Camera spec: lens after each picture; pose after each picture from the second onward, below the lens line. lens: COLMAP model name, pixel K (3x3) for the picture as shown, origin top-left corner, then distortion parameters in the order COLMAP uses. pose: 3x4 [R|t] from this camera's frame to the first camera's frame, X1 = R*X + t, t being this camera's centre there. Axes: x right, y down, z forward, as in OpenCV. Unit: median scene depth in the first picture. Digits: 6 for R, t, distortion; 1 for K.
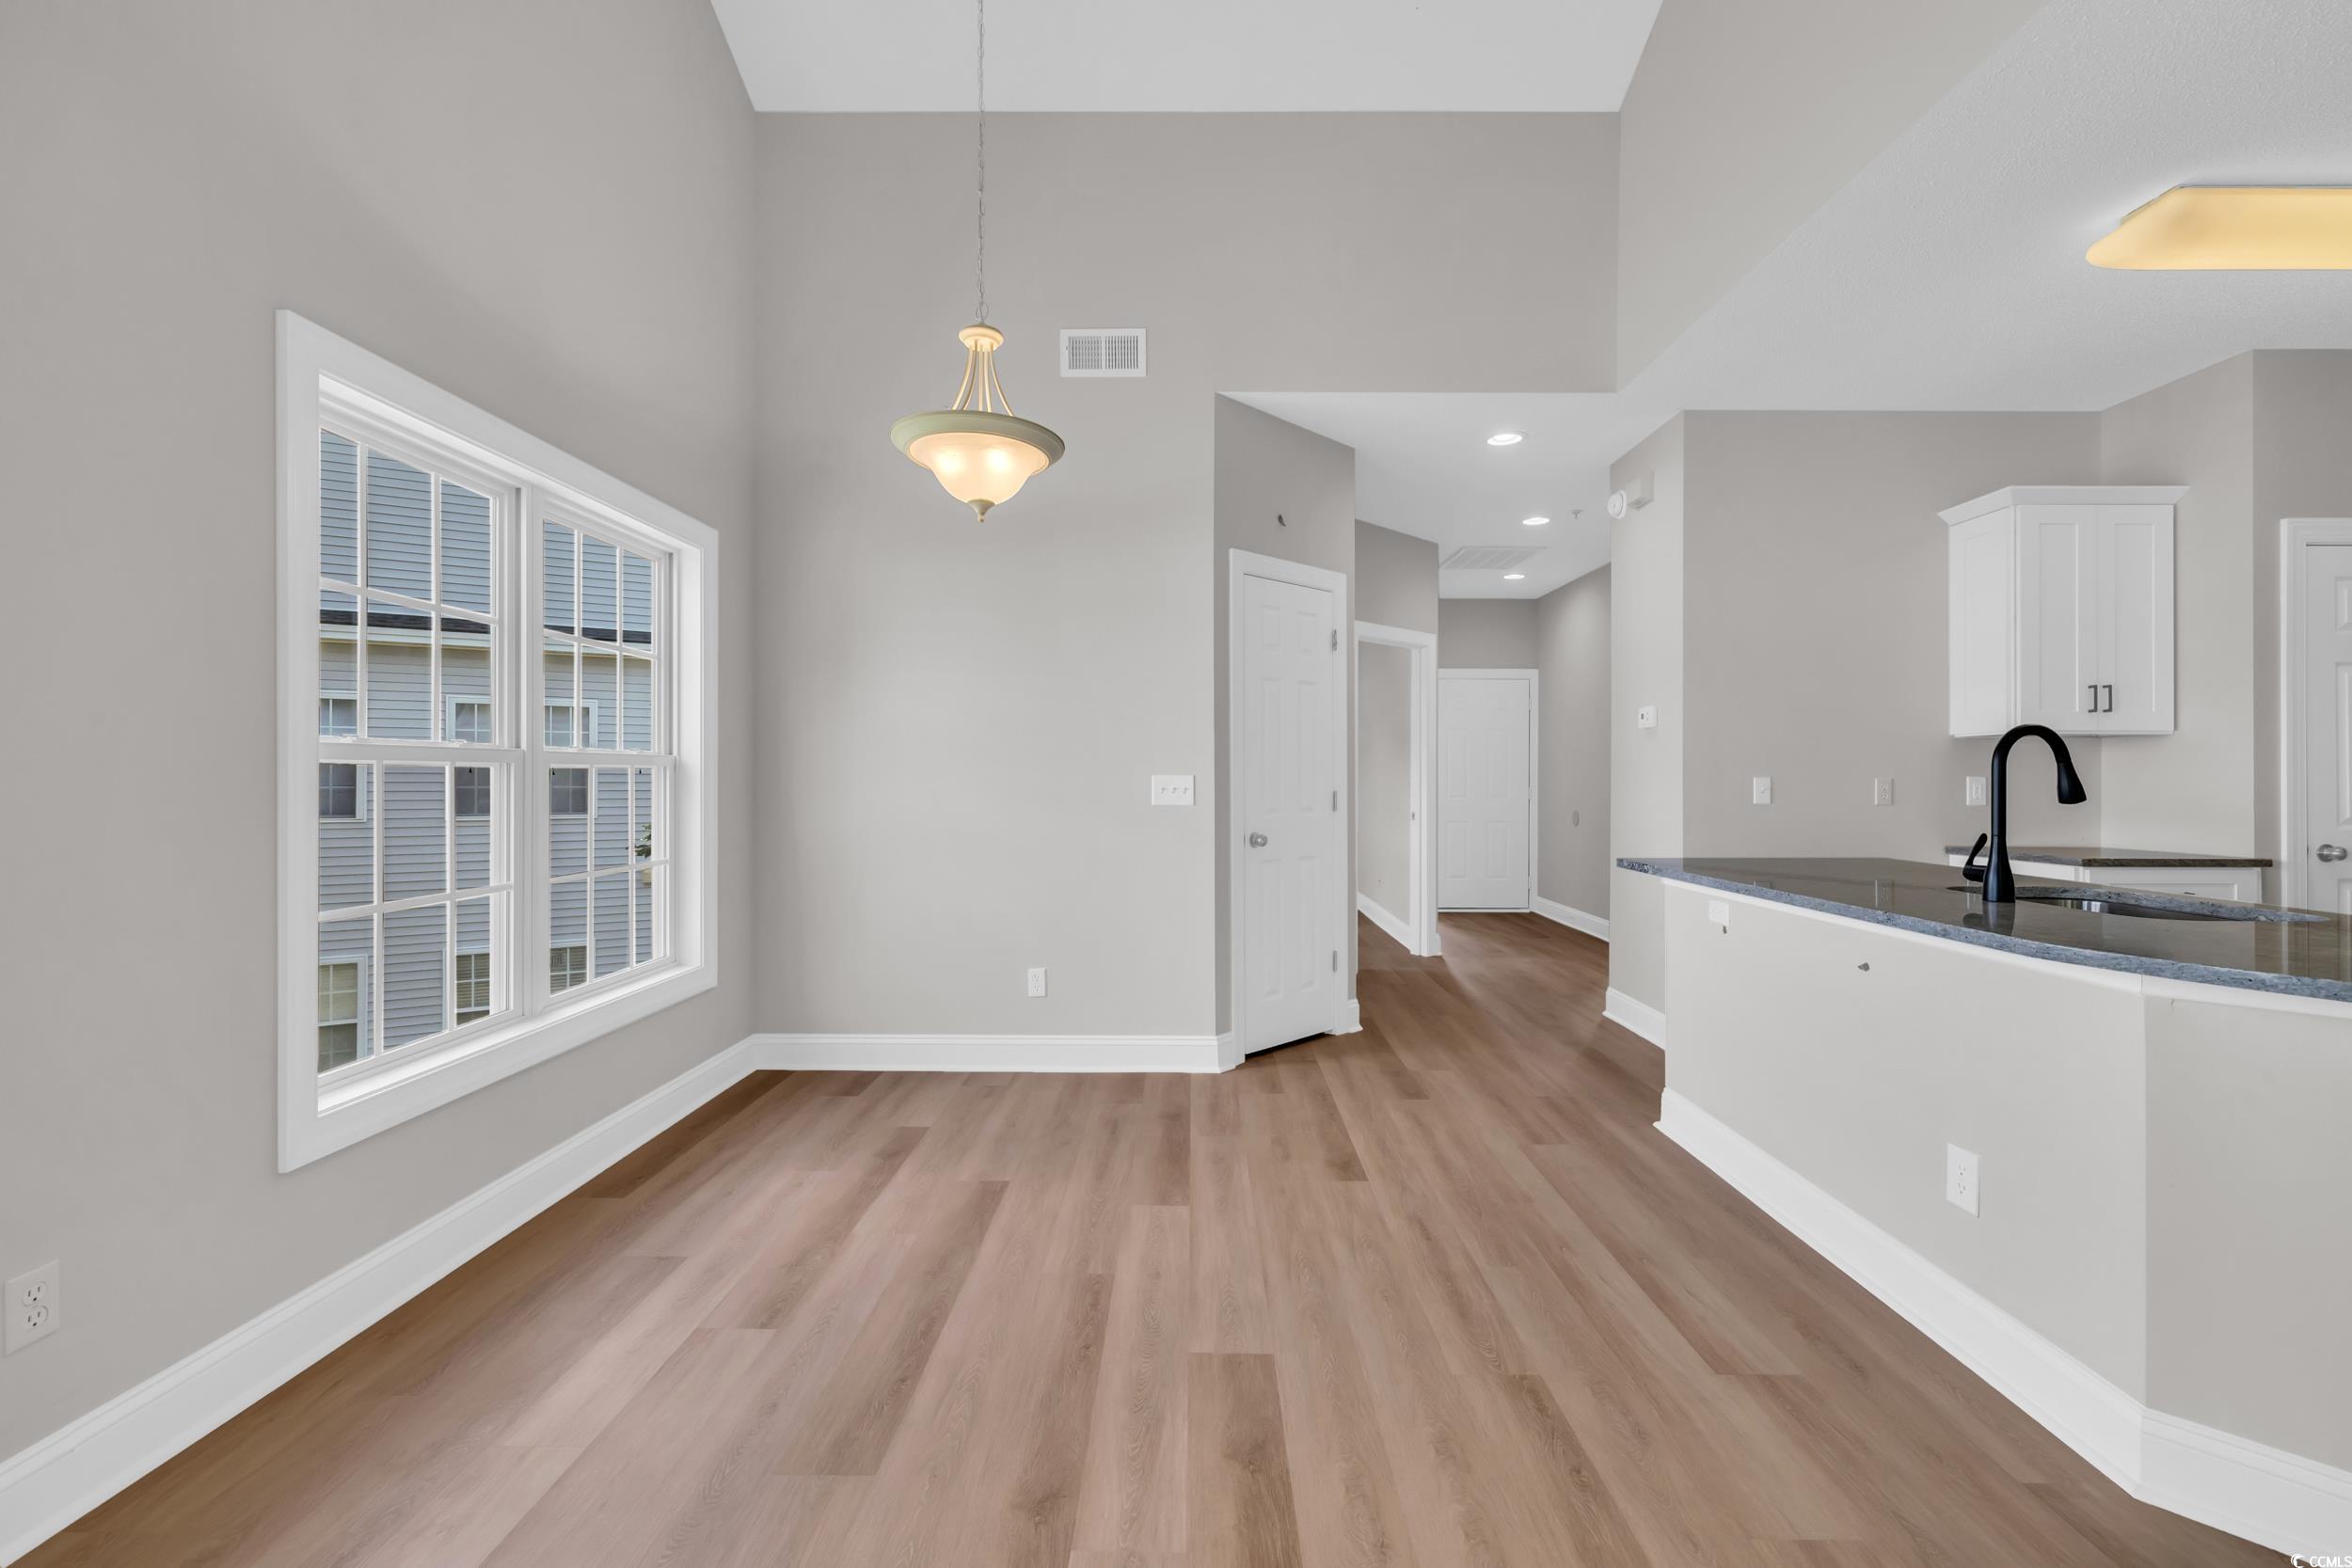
lens RADIAL K [[983.6, 0, 1183.5], [0, 983.6, 779.7], [0, 0, 1]] dist [0.003076, 0.000462]
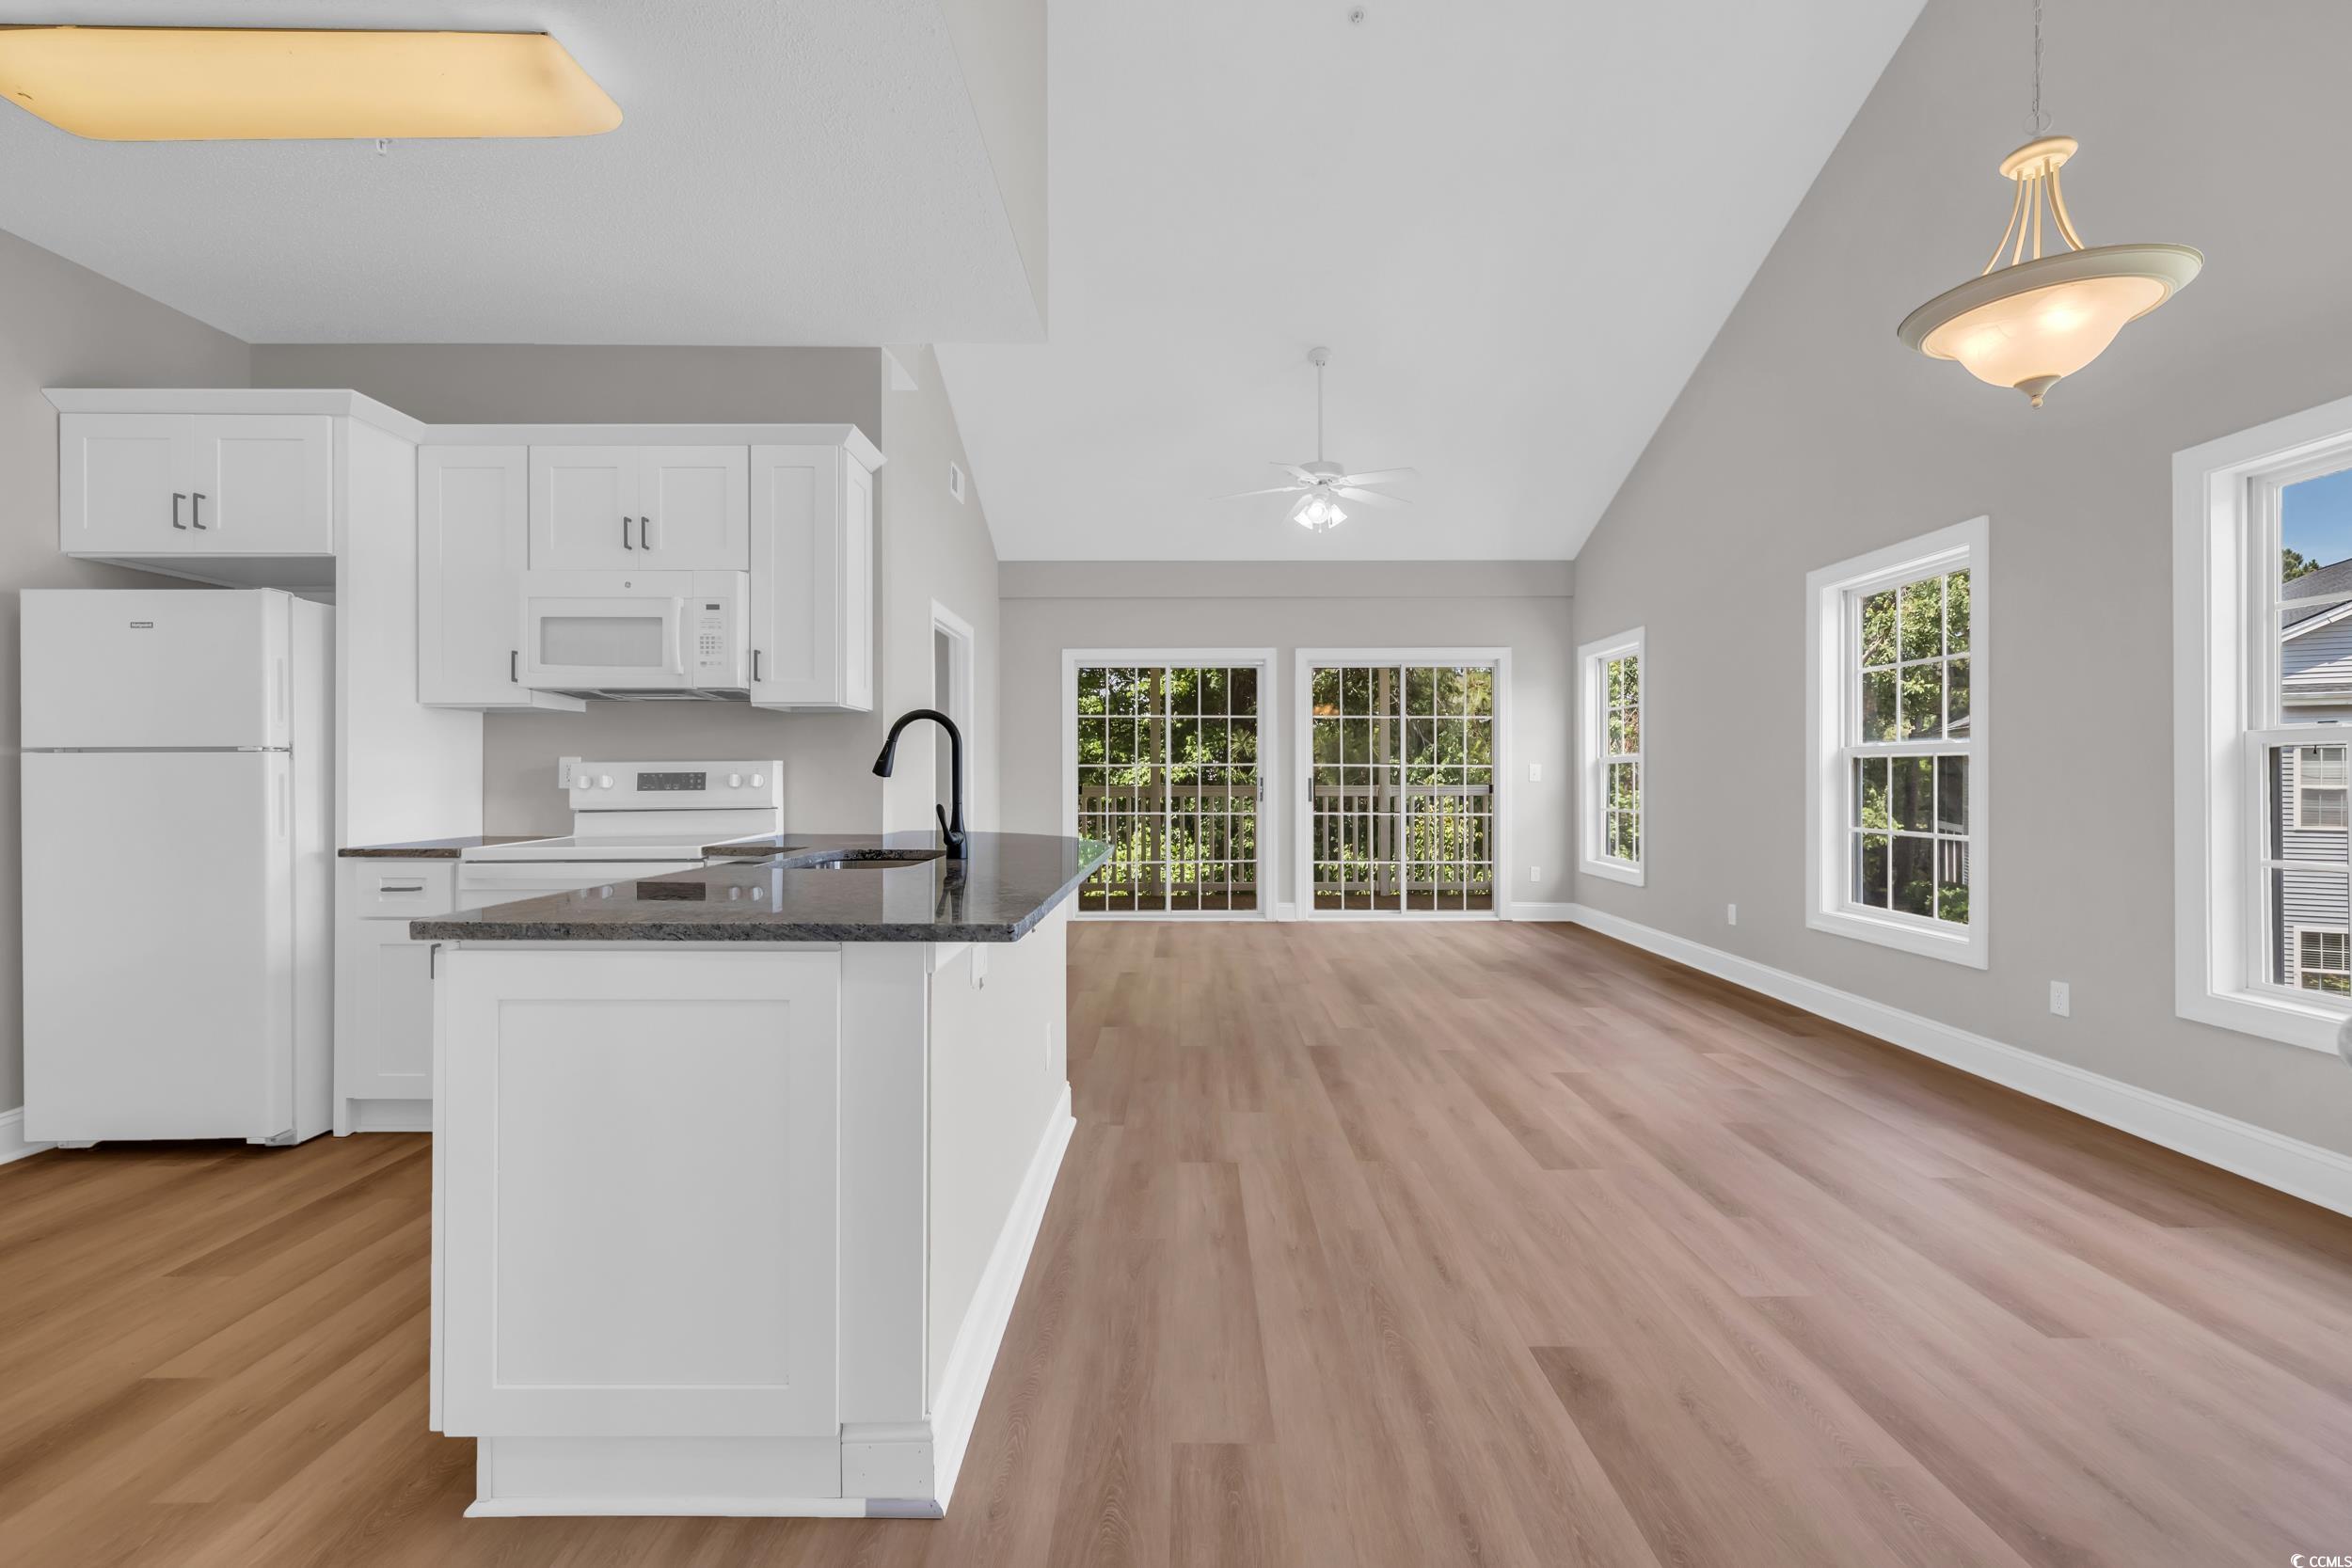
lens RADIAL K [[983.6, 0, 1185.7], [0, 983.6, 773.8], [0, 0, 1]] dist [0.003076, 0.000462]
pose [[-0.999922, -0.000676, -0.012493, 0.461583], [-0.000675, 1.000000, -0.000089, 0.016722], [0.012493, -0.000081, -0.999922, 1.789512]]
